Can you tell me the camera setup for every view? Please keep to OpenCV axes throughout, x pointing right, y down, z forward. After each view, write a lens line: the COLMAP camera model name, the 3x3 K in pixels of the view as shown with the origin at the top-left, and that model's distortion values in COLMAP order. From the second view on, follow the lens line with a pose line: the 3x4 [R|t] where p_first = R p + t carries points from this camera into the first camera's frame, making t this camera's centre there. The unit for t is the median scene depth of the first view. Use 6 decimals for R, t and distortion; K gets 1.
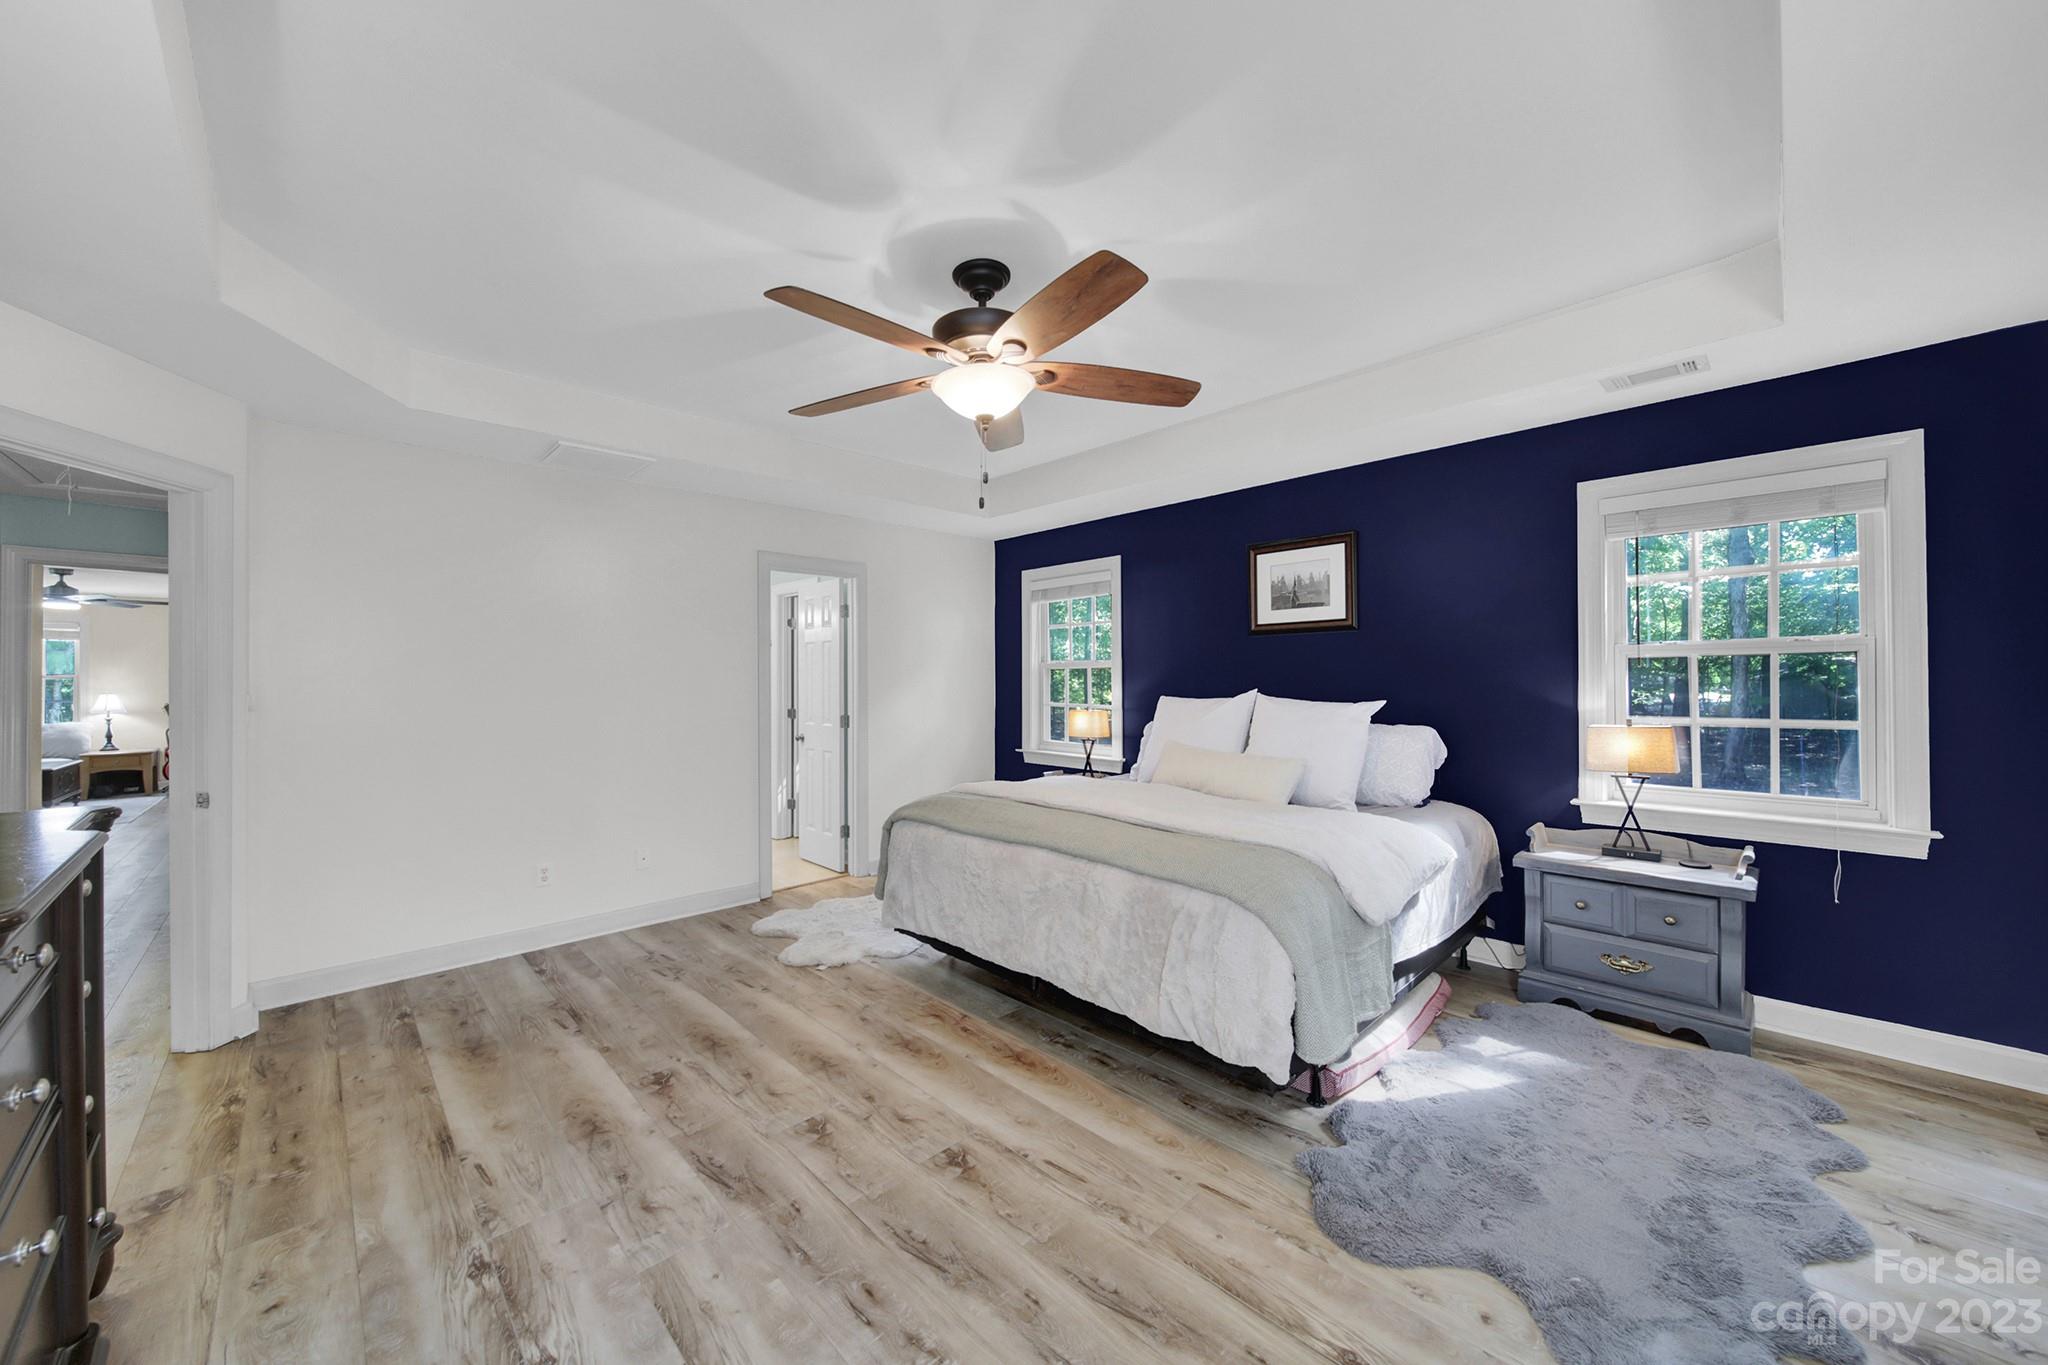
lens RADIAL K [[748.3, 0, 1025.4], [0, 748.3, 677.8], [0, 0, 1]] dist [-0.002035, 0.000027]
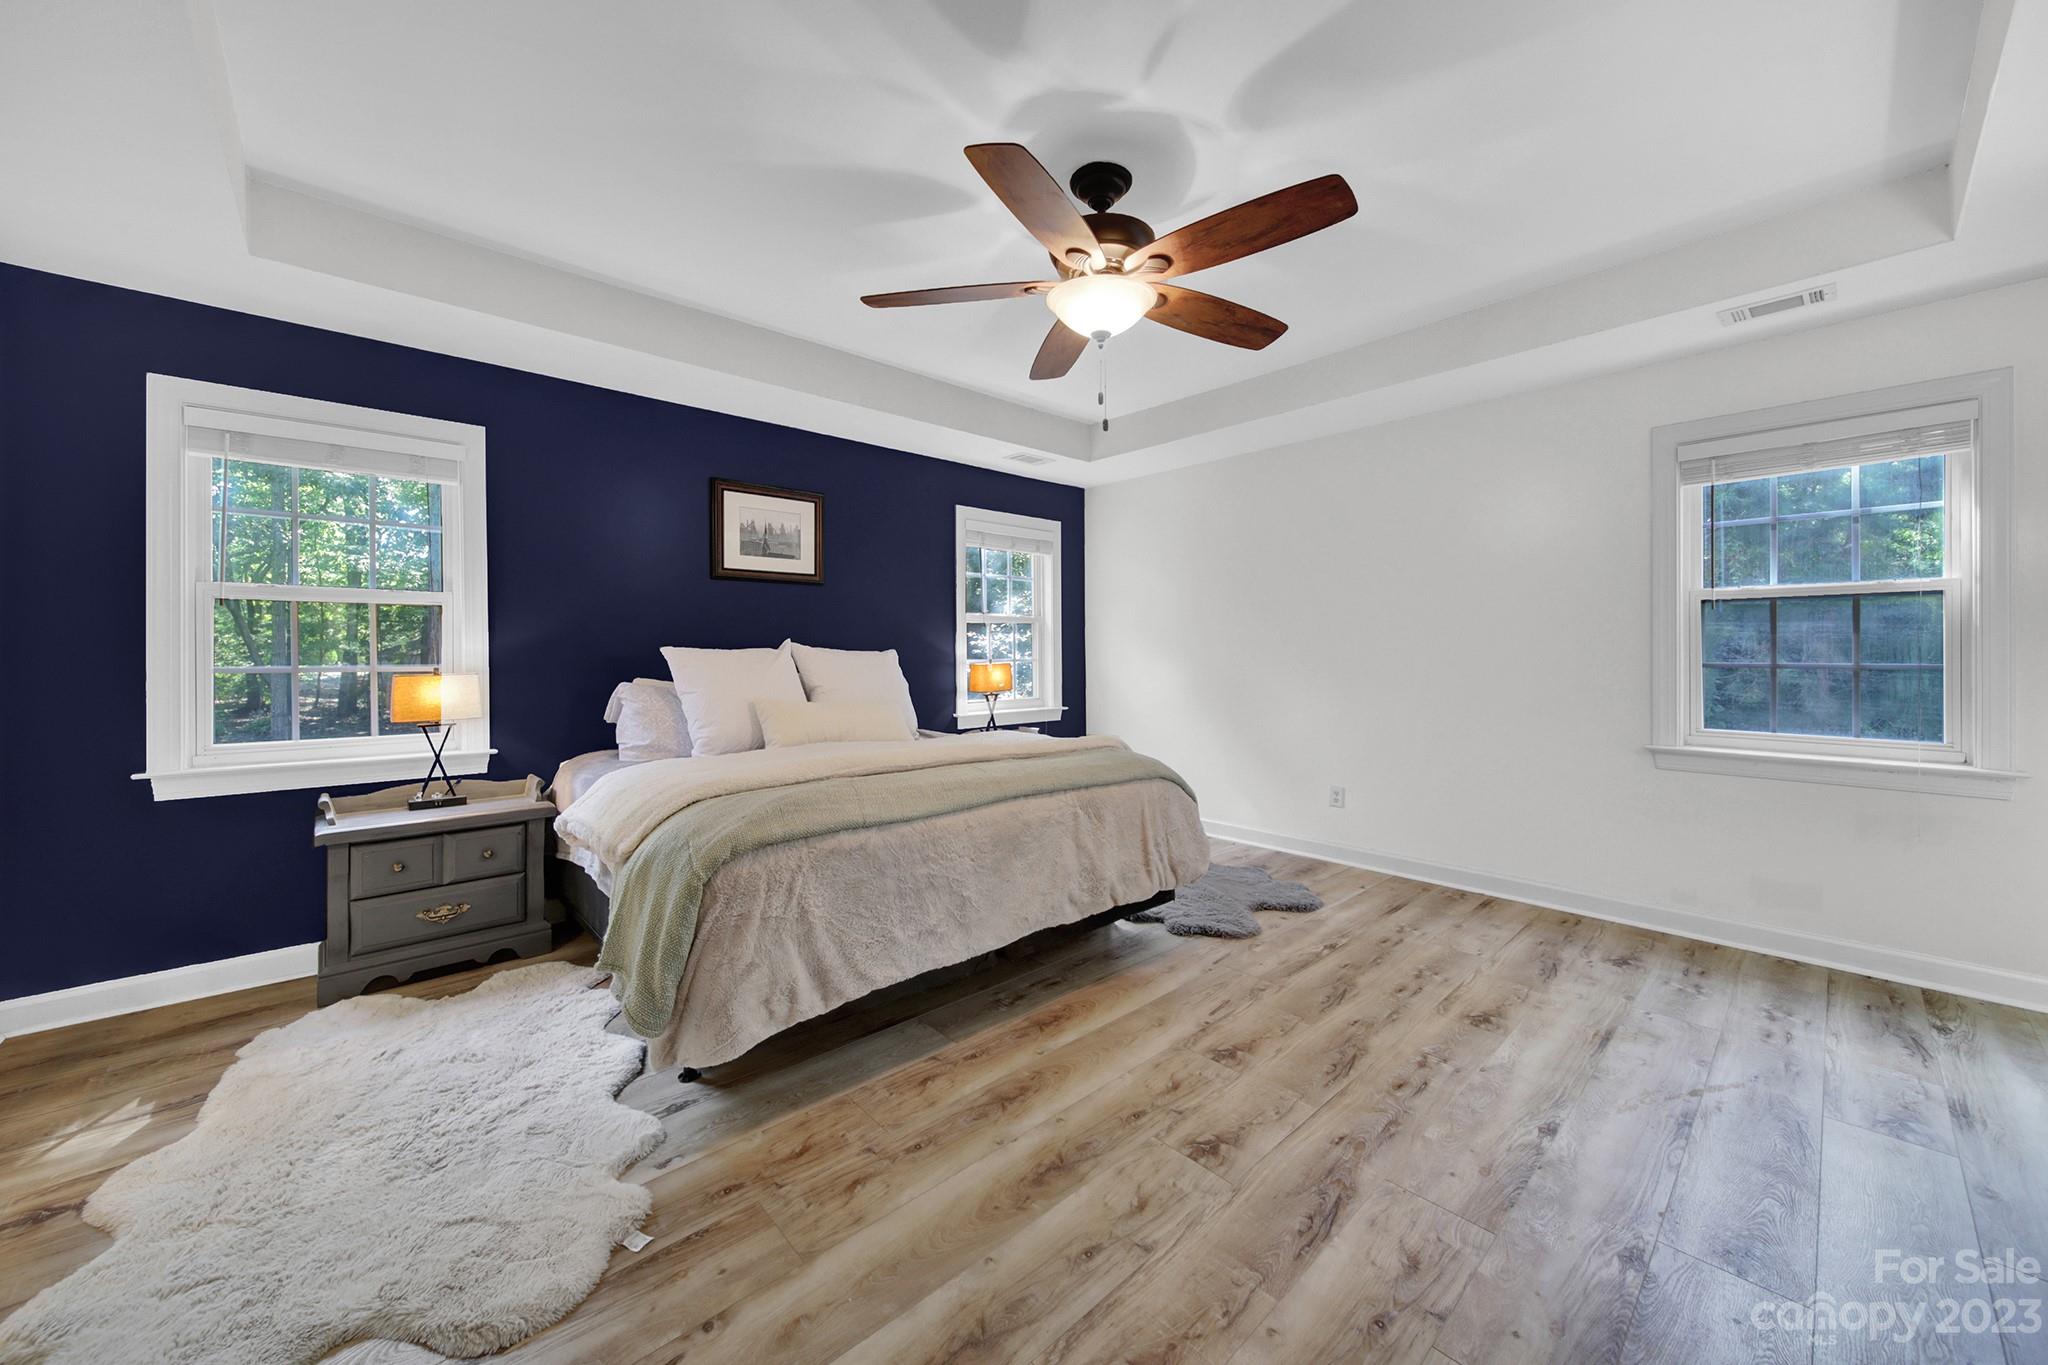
lens RADIAL K [[748.3, 0, 1027.3], [0, 748.3, 656.0], [0, 0, 1]] dist [-0.002035, 0.000027]
pose [[0.024822, -0.001712, 0.999690, -0.982599], [0.000366, 0.999998, 0.001703, 0.055115], [-0.999692, 0.000324, 0.024823, 1.050460]]
